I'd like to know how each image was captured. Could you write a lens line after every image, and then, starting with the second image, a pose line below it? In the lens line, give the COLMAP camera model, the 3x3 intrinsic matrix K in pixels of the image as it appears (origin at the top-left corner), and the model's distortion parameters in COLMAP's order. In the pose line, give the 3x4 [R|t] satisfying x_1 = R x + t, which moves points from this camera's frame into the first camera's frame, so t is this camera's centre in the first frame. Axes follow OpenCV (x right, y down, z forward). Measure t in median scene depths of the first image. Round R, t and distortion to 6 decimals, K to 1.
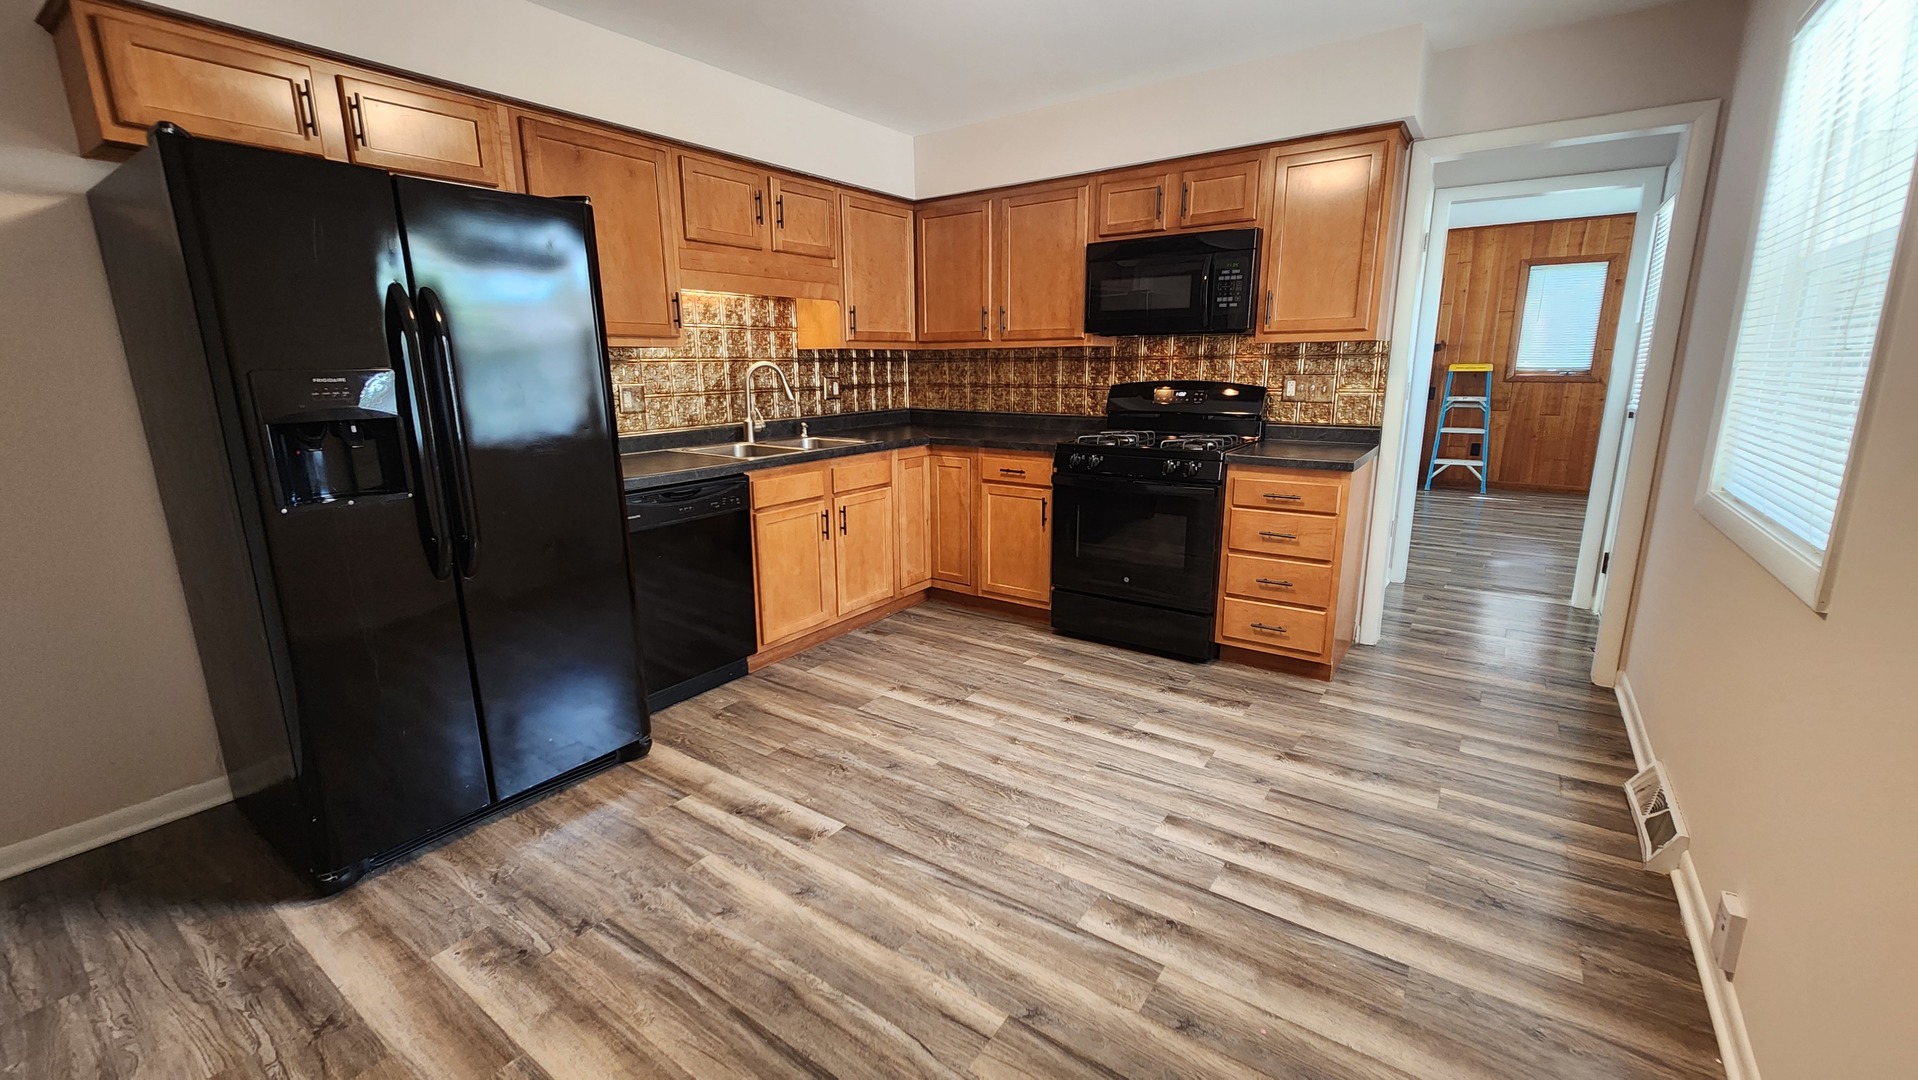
lens RADIAL K [[779.7, 0, 952.8], [0, 779.7, 536.5], [0, 0, 1]] dist [-0.000308, 0.000844]
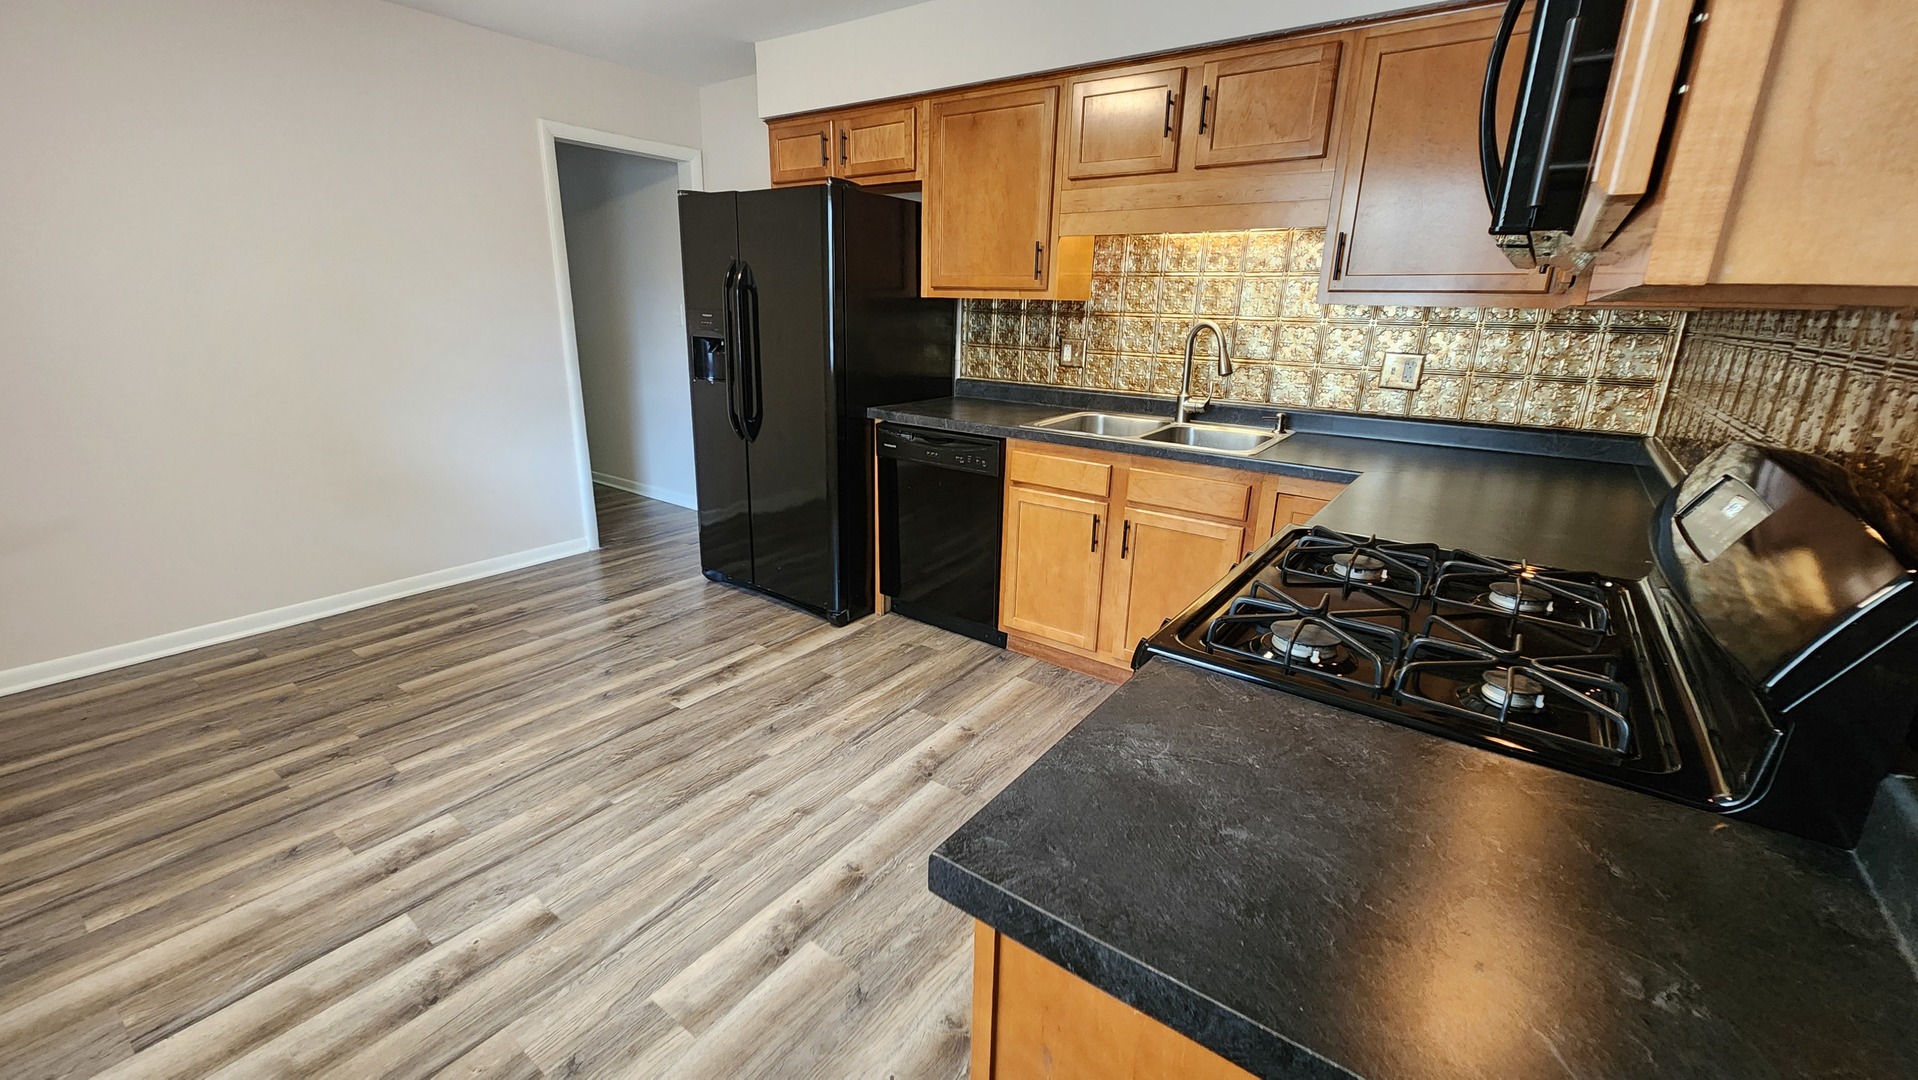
lens RADIAL K [[779.7, 0, 950.6], [0, 779.7, 543.6], [0, 0, 1]] dist [-0.000308, 0.000844]
pose [[-0.023317, 0.305602, -0.951874, 0.948875], [-0.237294, 0.923231, 0.302219, -0.335060], [0.971158, 0.232921, 0.050991, 1.332108]]
